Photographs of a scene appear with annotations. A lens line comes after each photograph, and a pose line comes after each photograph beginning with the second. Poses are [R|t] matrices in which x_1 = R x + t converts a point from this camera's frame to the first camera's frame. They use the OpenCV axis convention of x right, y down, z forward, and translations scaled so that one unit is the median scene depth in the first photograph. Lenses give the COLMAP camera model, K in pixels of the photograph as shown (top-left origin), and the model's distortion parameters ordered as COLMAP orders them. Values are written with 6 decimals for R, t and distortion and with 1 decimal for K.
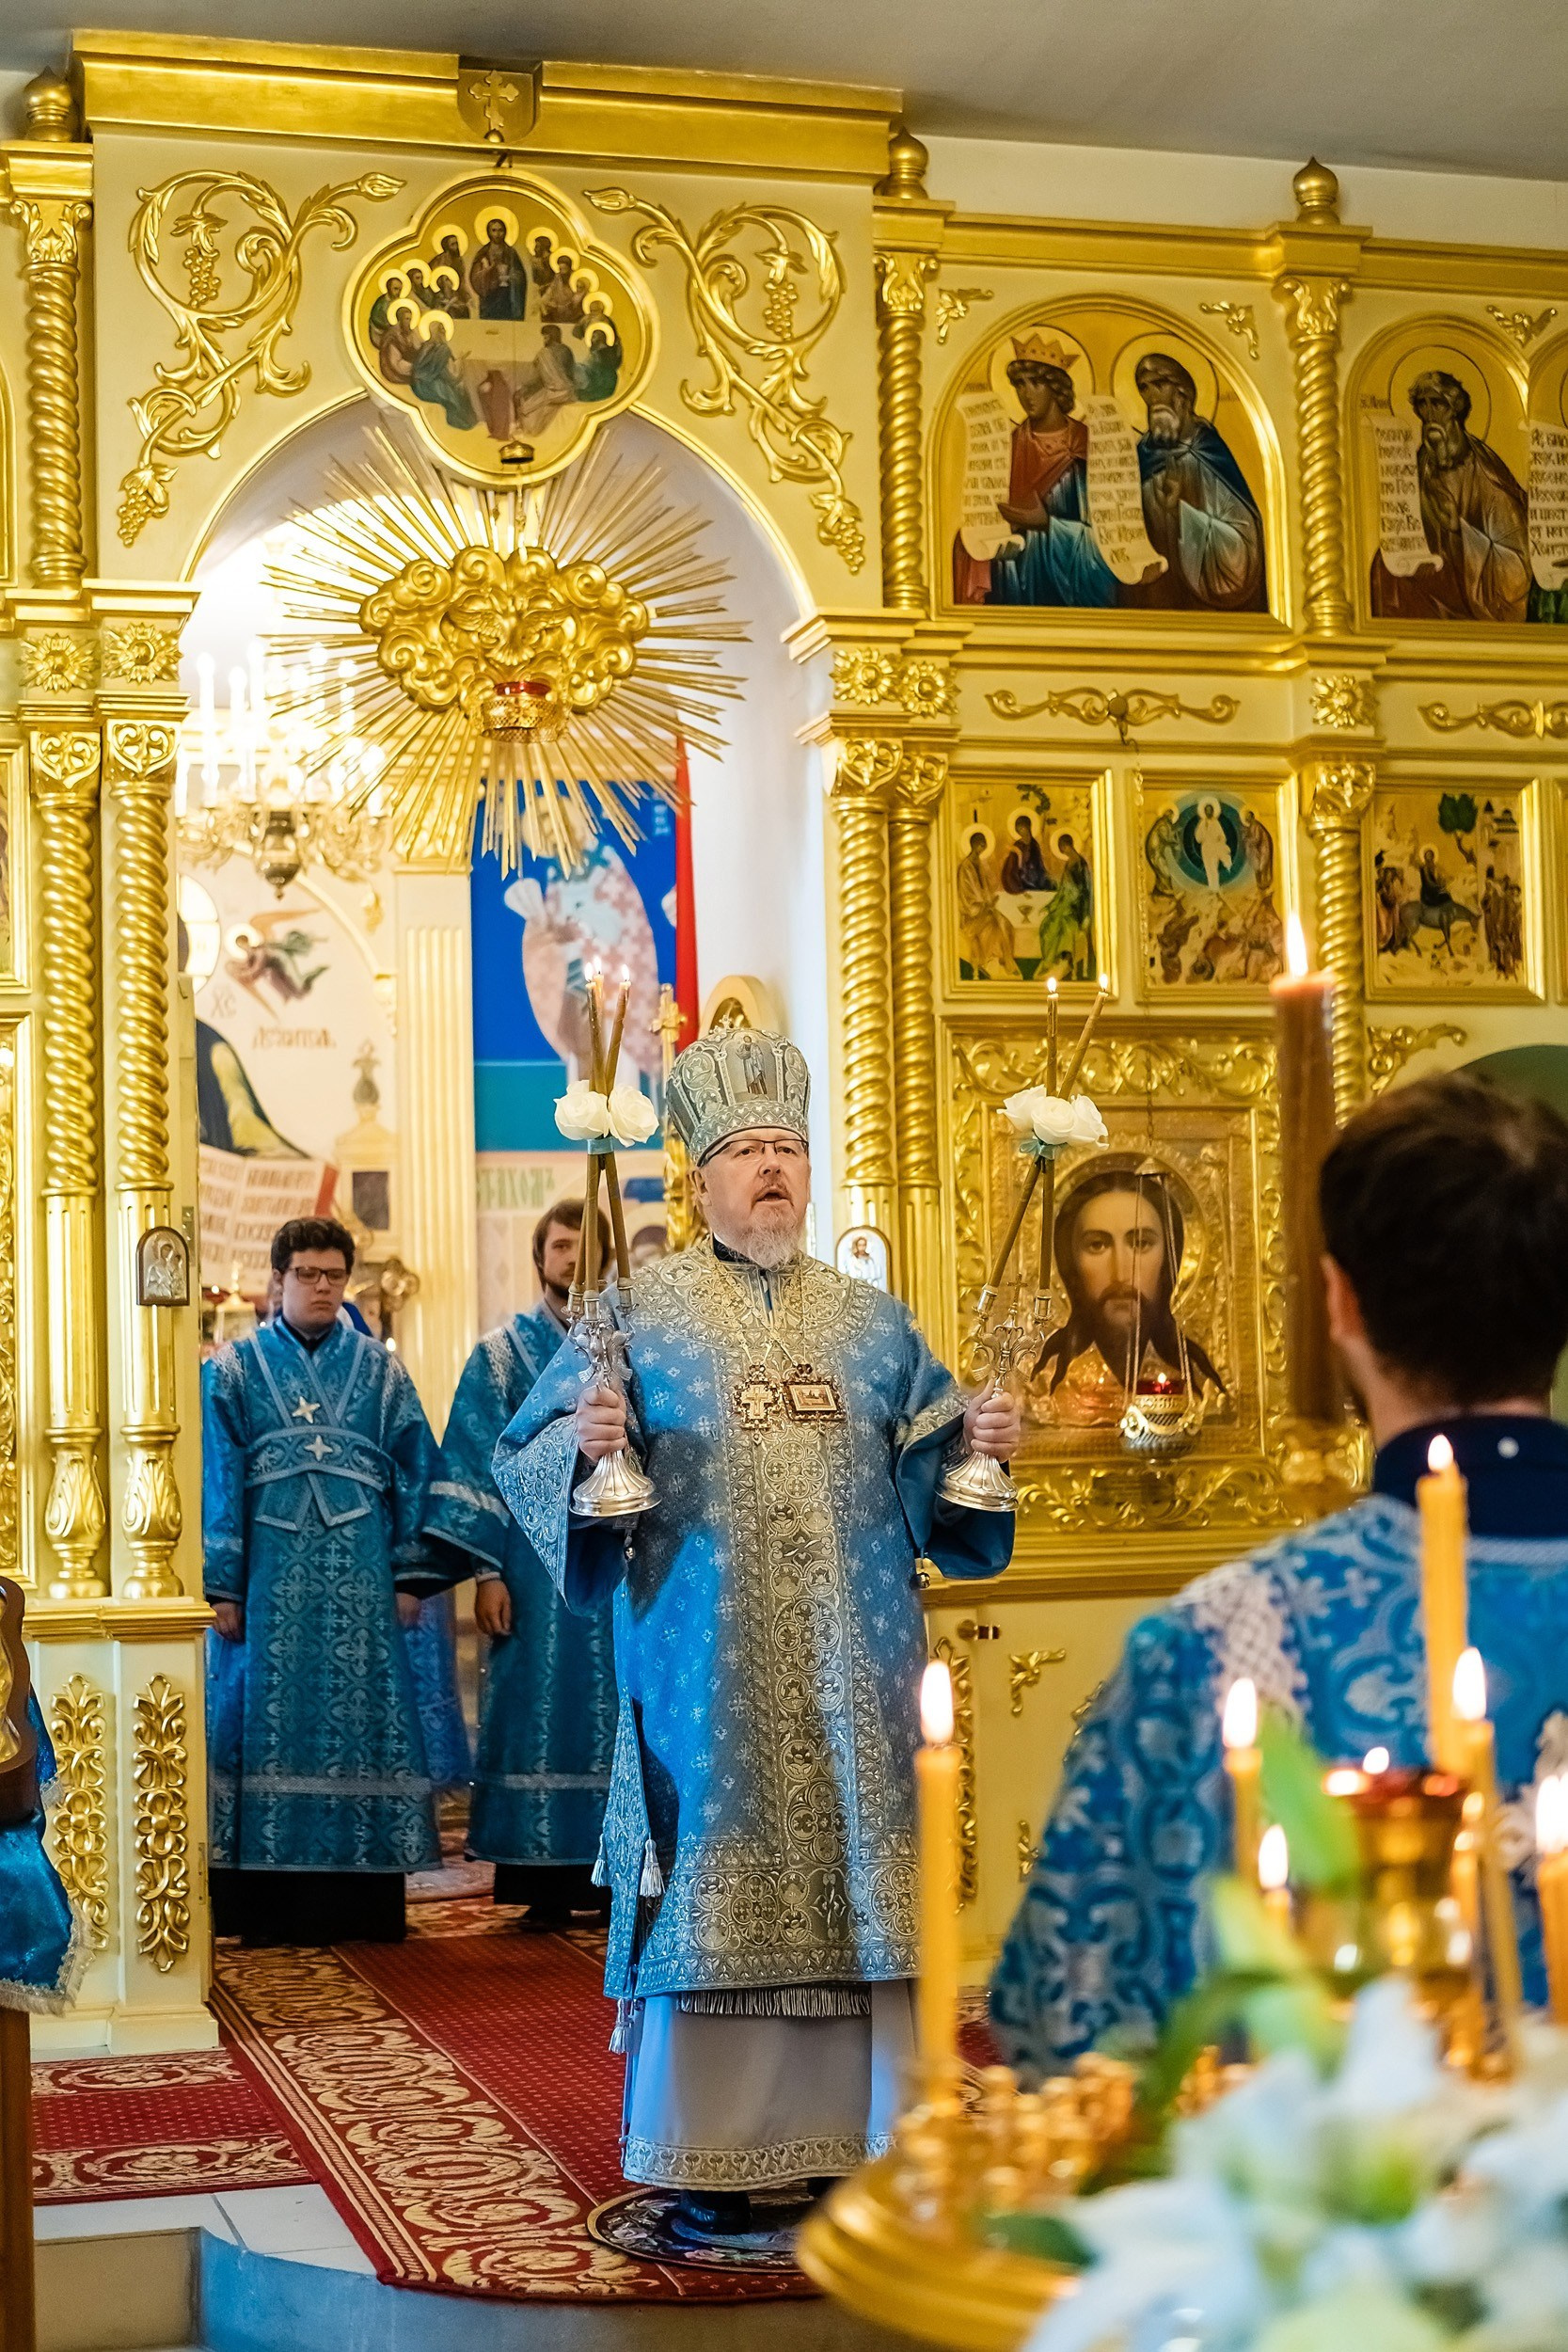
lens RADIAL K [[3730.5, 0, 773.3], [0, 3730.5, 1146.4], [0, 0, 1]] dist [-0.045442, 0.165965]
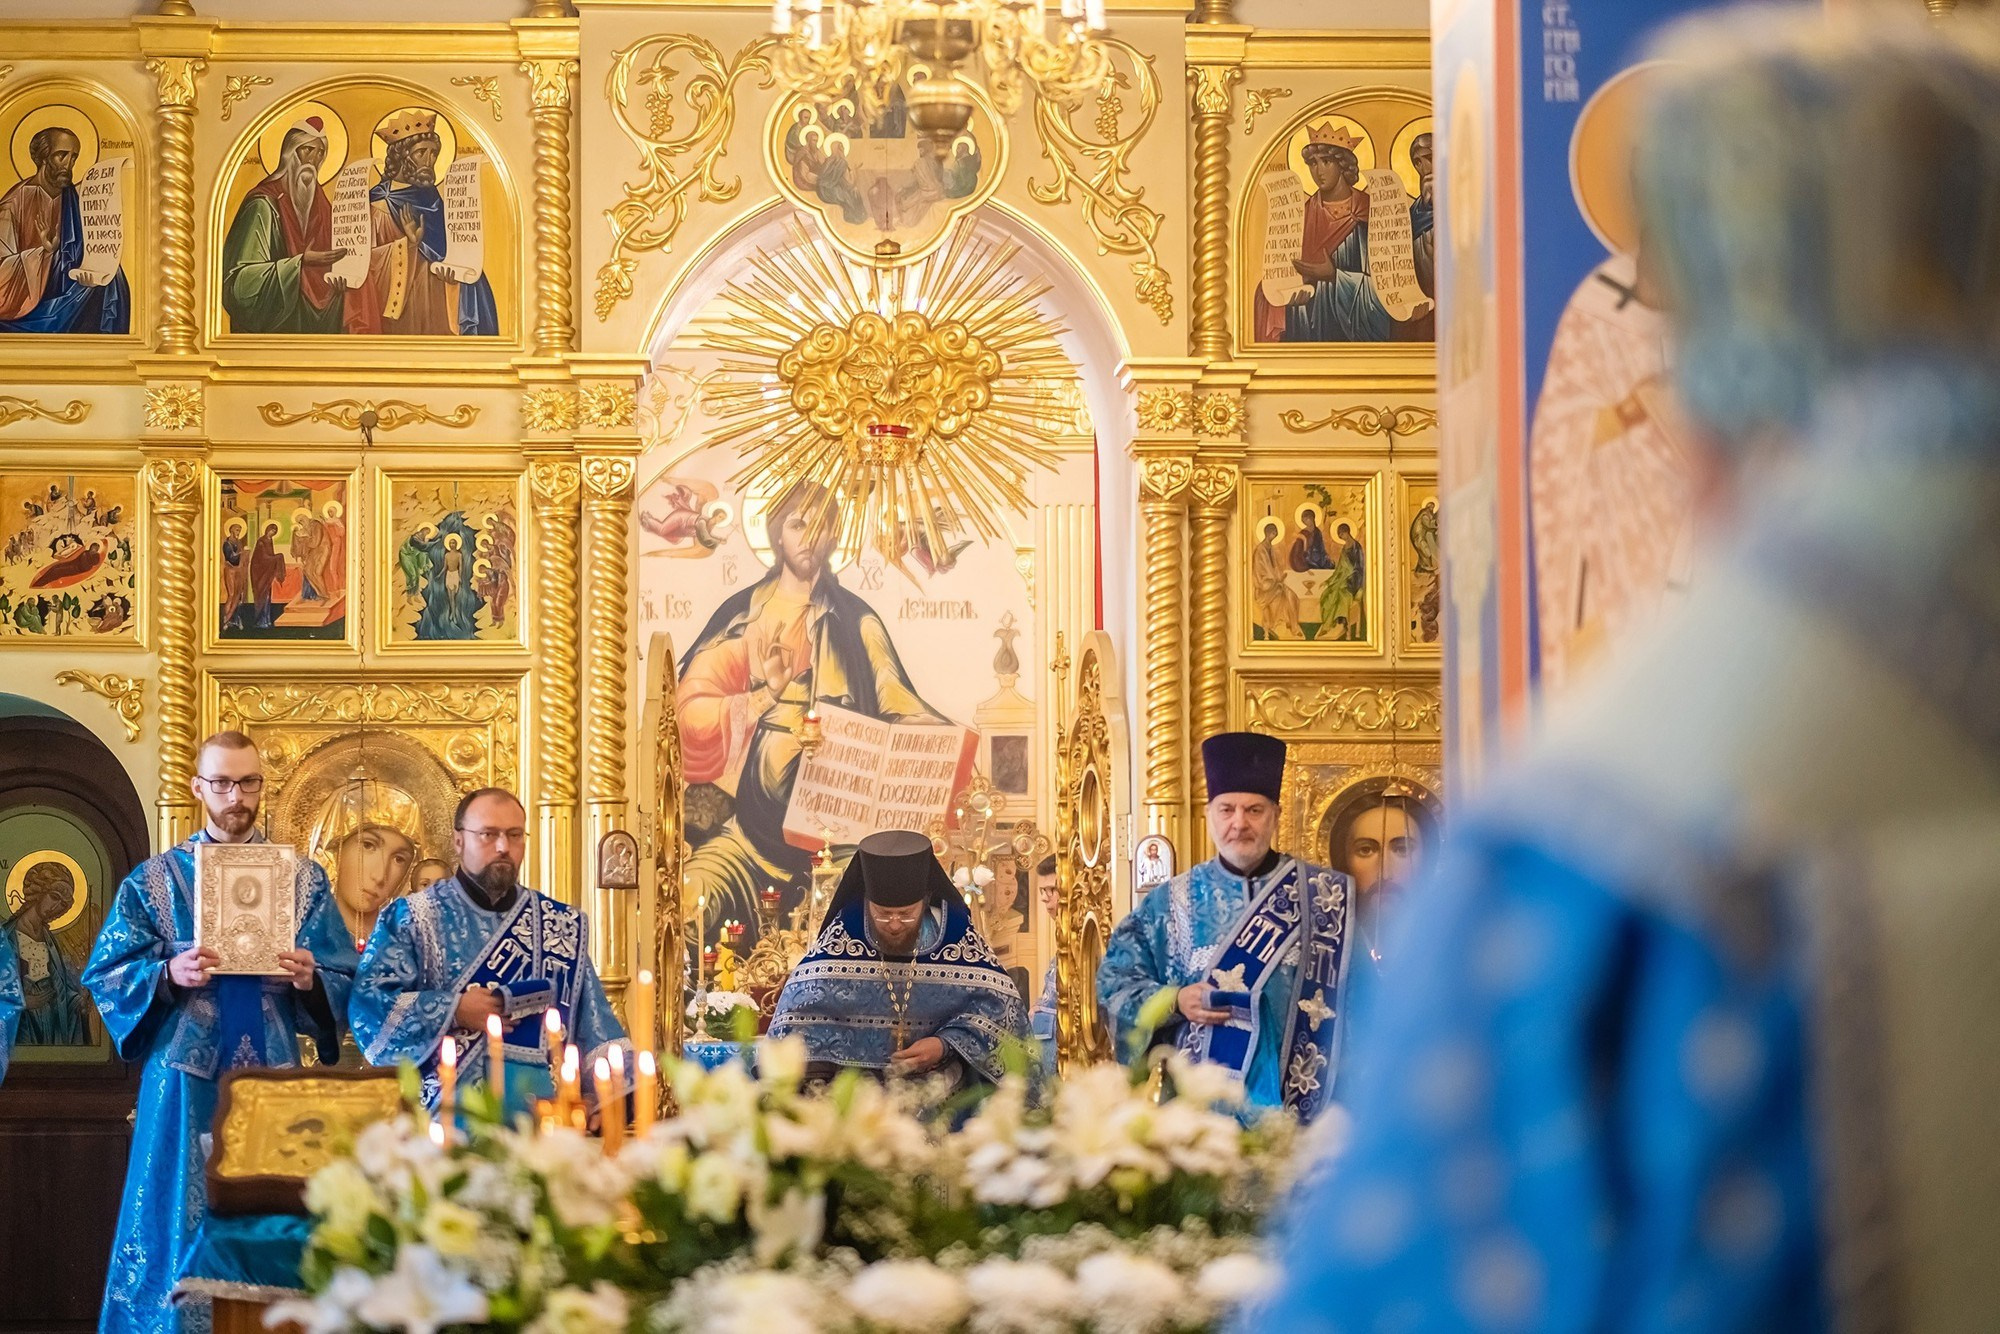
lens RADIAL K [[5848.8, 0, 1072.6], [0, 5848.8, 731.9], [0, 0, 1]] dist [0.016376, 3.417437]
pose [[0.976727, 0.013488, -0.214063, 0.427117], [-0.006418, 0.999412, 0.033691, -0.082102], [0.214392, -0.031533, 0.976239, -0.984257]]
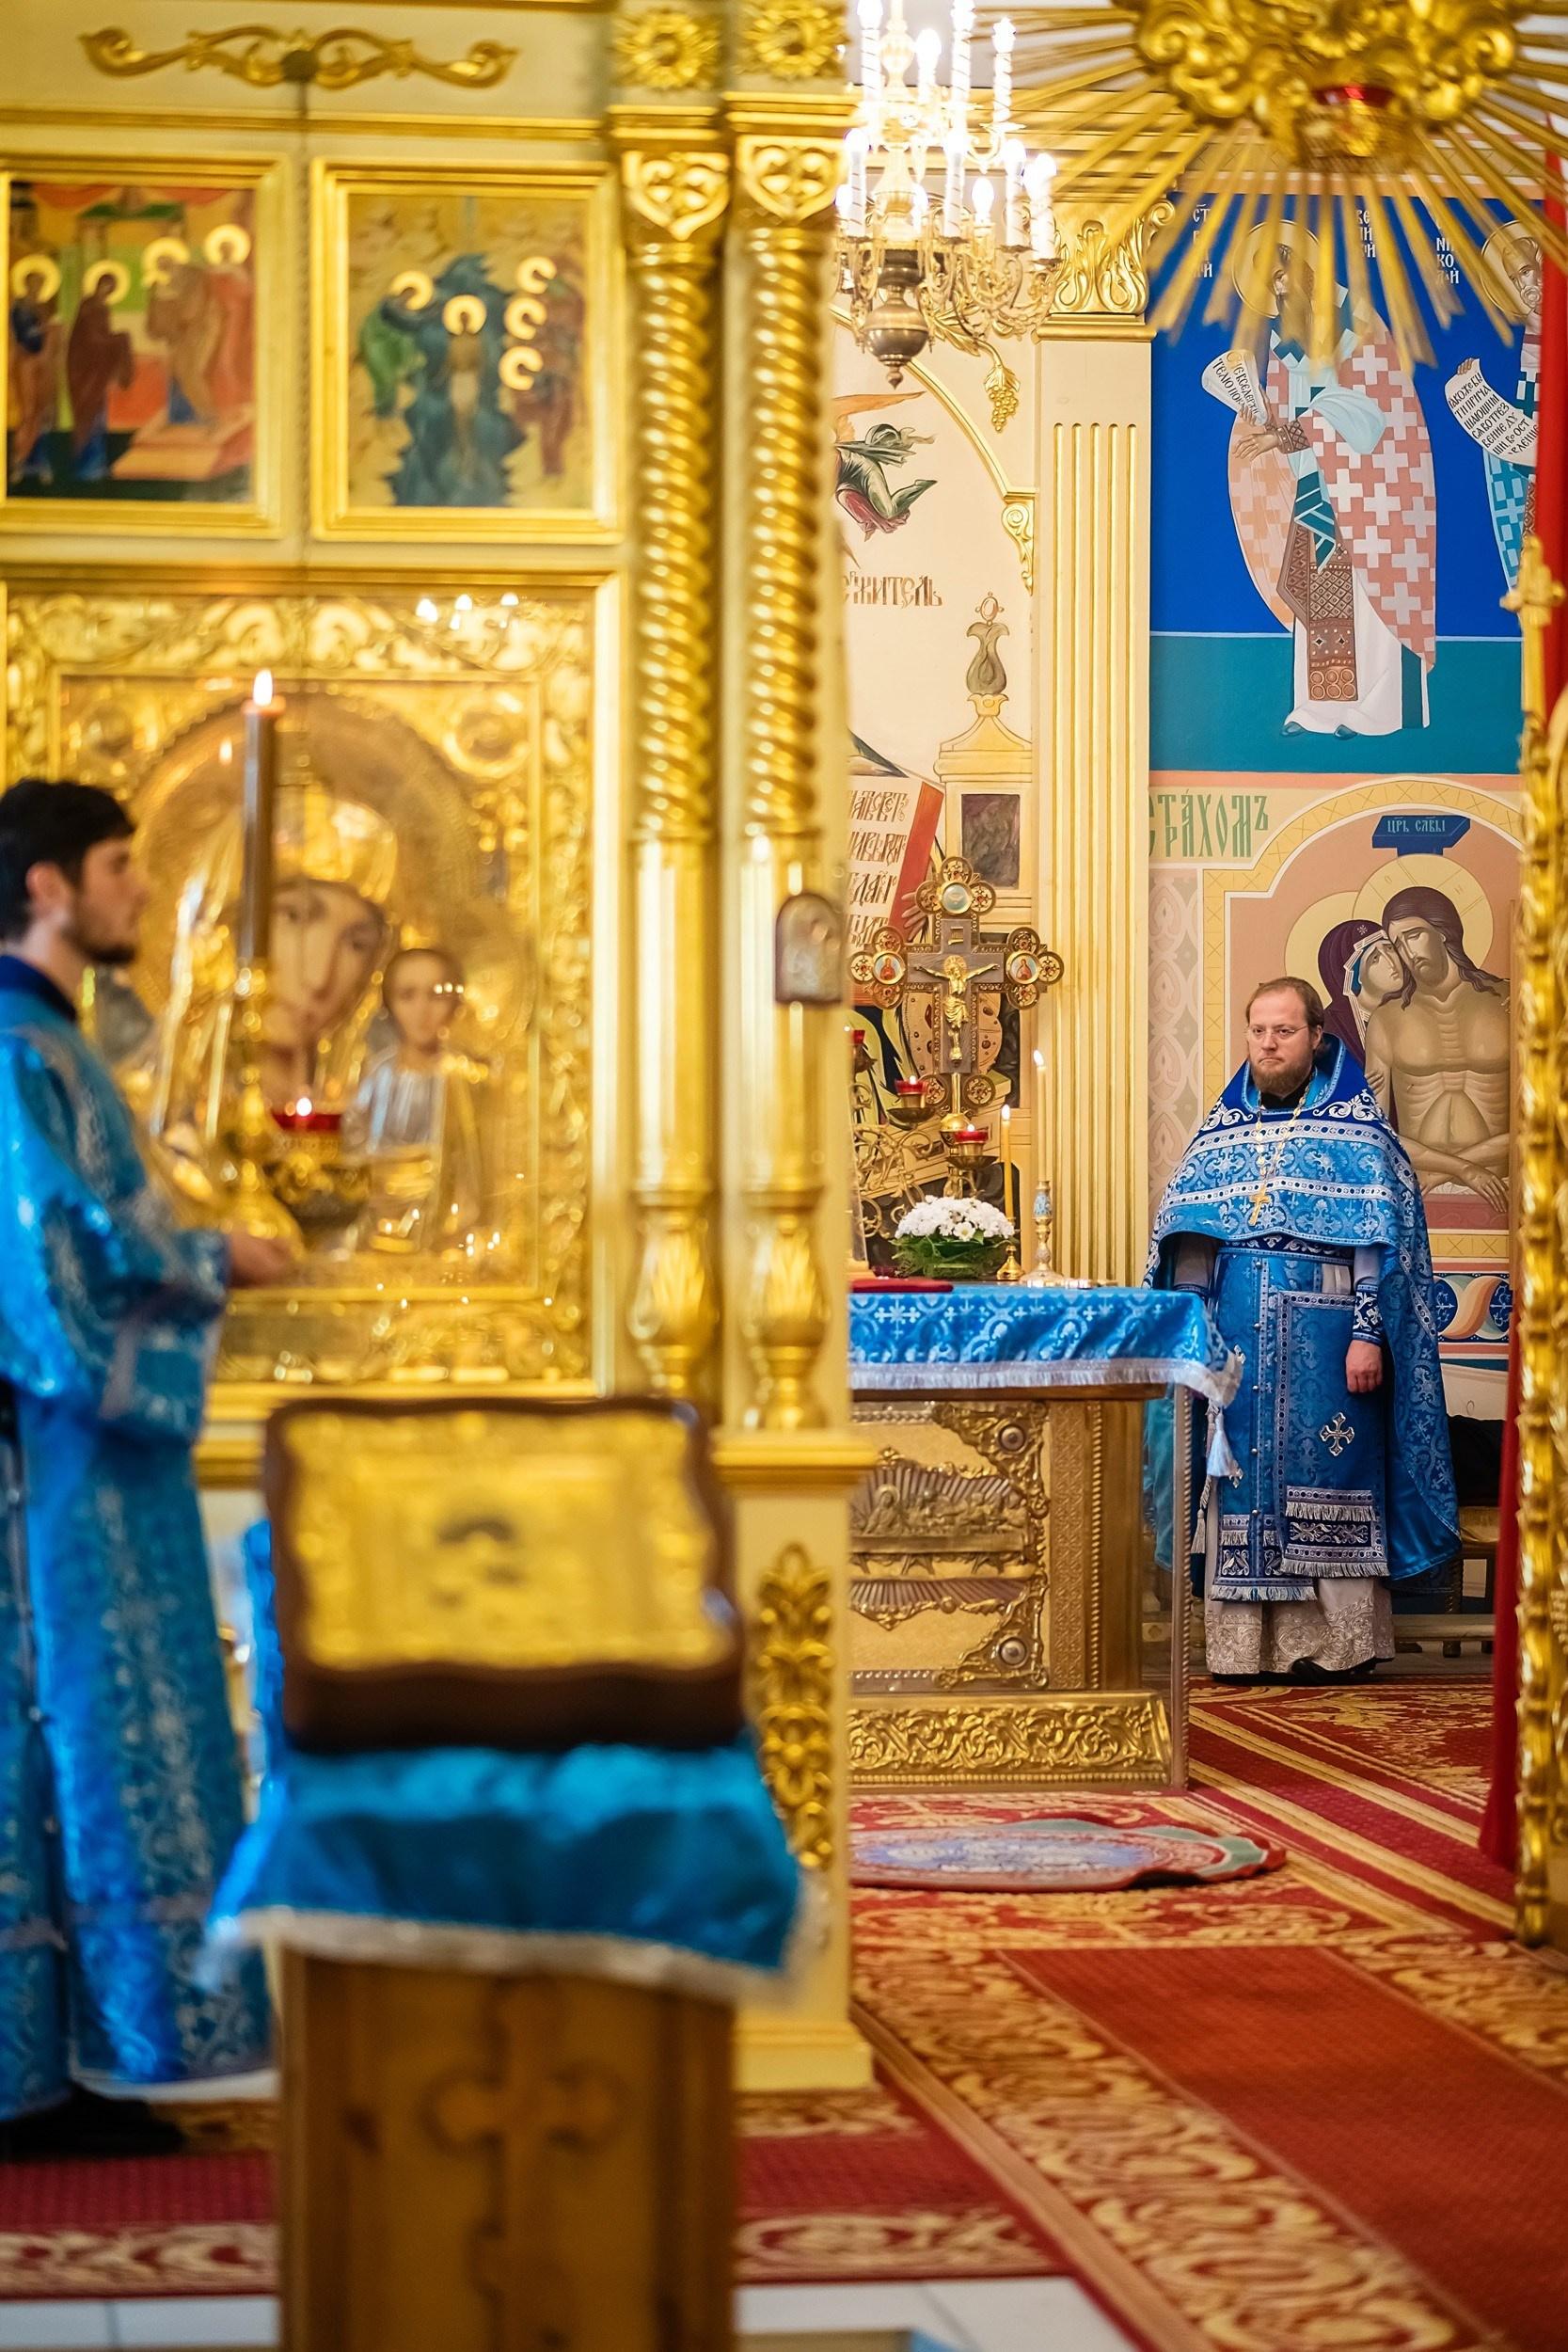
lens RADIAL K [[5966.0, 0, 708.6], [0, 5966.0, 1215.0], [0, 0, 1]] dist [-0.020543, -0.208179]
pose [[0.992138, 0.029010, -0.121742, -0.044674], [-0.019126, 0.996483, 0.081586, -0.007413], [0.123681, -0.078616, 0.989203, -0.082359]]
